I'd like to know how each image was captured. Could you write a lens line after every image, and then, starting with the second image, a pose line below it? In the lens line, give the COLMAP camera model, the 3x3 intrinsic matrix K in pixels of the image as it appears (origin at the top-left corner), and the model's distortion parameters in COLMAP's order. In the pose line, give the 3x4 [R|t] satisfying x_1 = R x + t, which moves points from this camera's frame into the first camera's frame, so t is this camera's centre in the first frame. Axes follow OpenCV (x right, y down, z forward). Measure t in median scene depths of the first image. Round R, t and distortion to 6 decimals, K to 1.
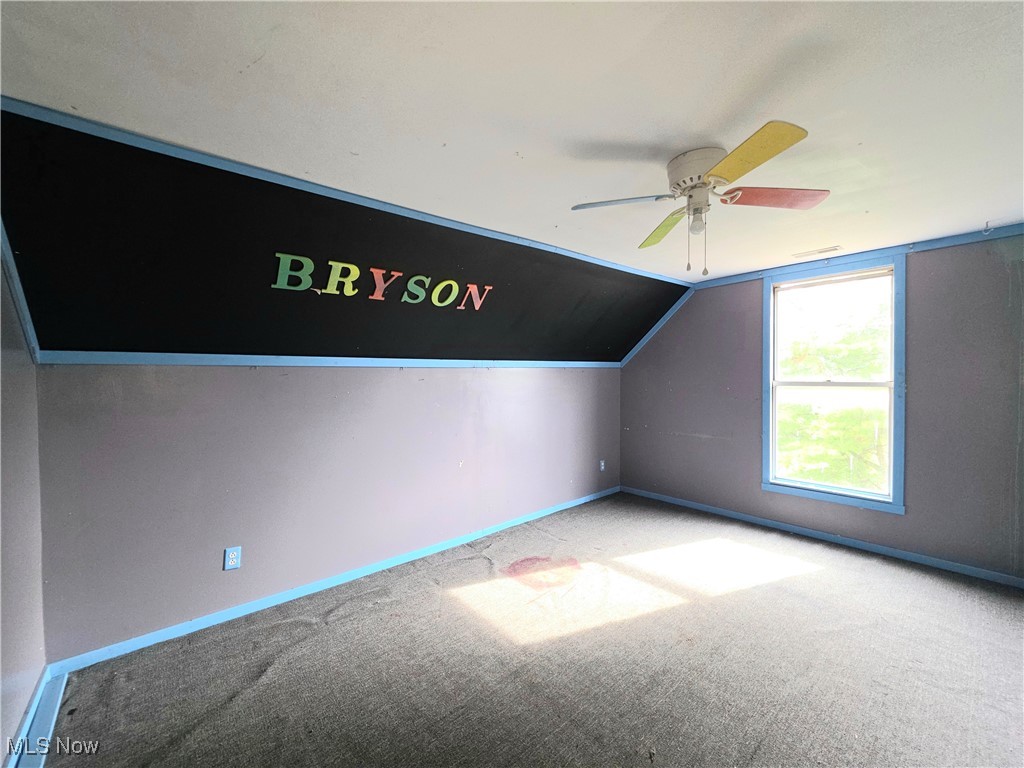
lens RADIAL K [[411.1, 0, 512.0], [0, 411.1, 383.7], [0, 0, 1]] dist [-0.000044, -0.000047]
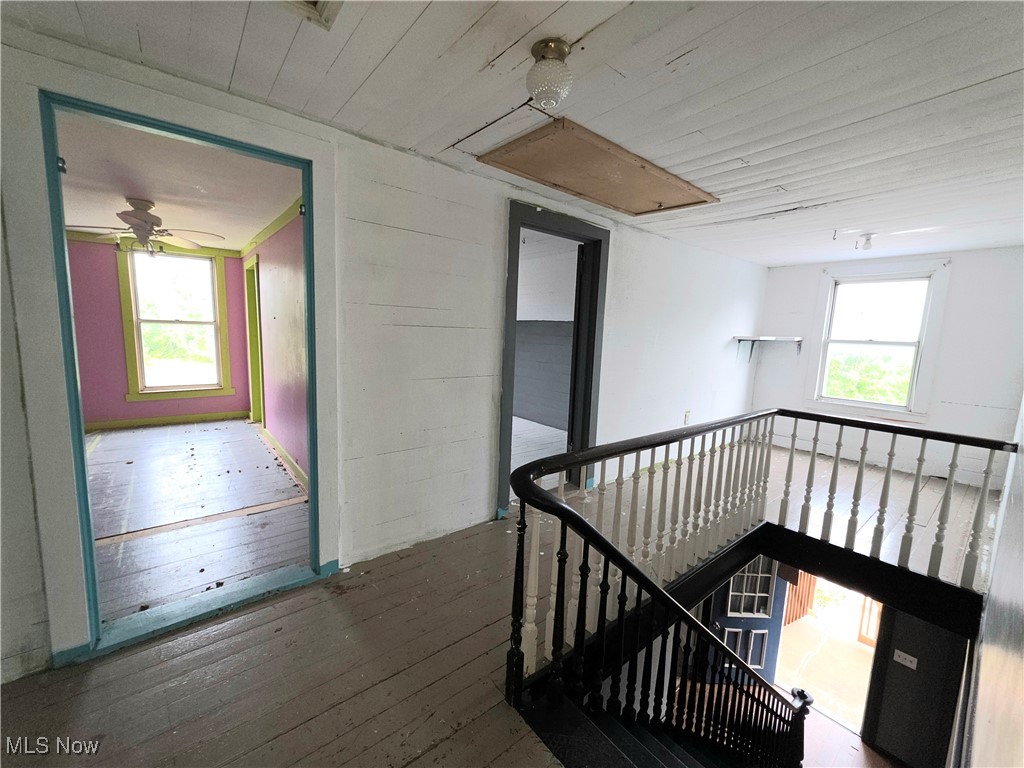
lens RADIAL K [[411.1, 0, 511.7], [0, 411.1, 383.5], [0, 0, 1]] dist [-0.000044, -0.000047]
pose [[0.189504, -0.116502, 0.974944, -0.540793], [-0.027680, 0.991907, 0.123909, 0.003589], [-0.981490, -0.050468, 0.184746, -0.544563]]
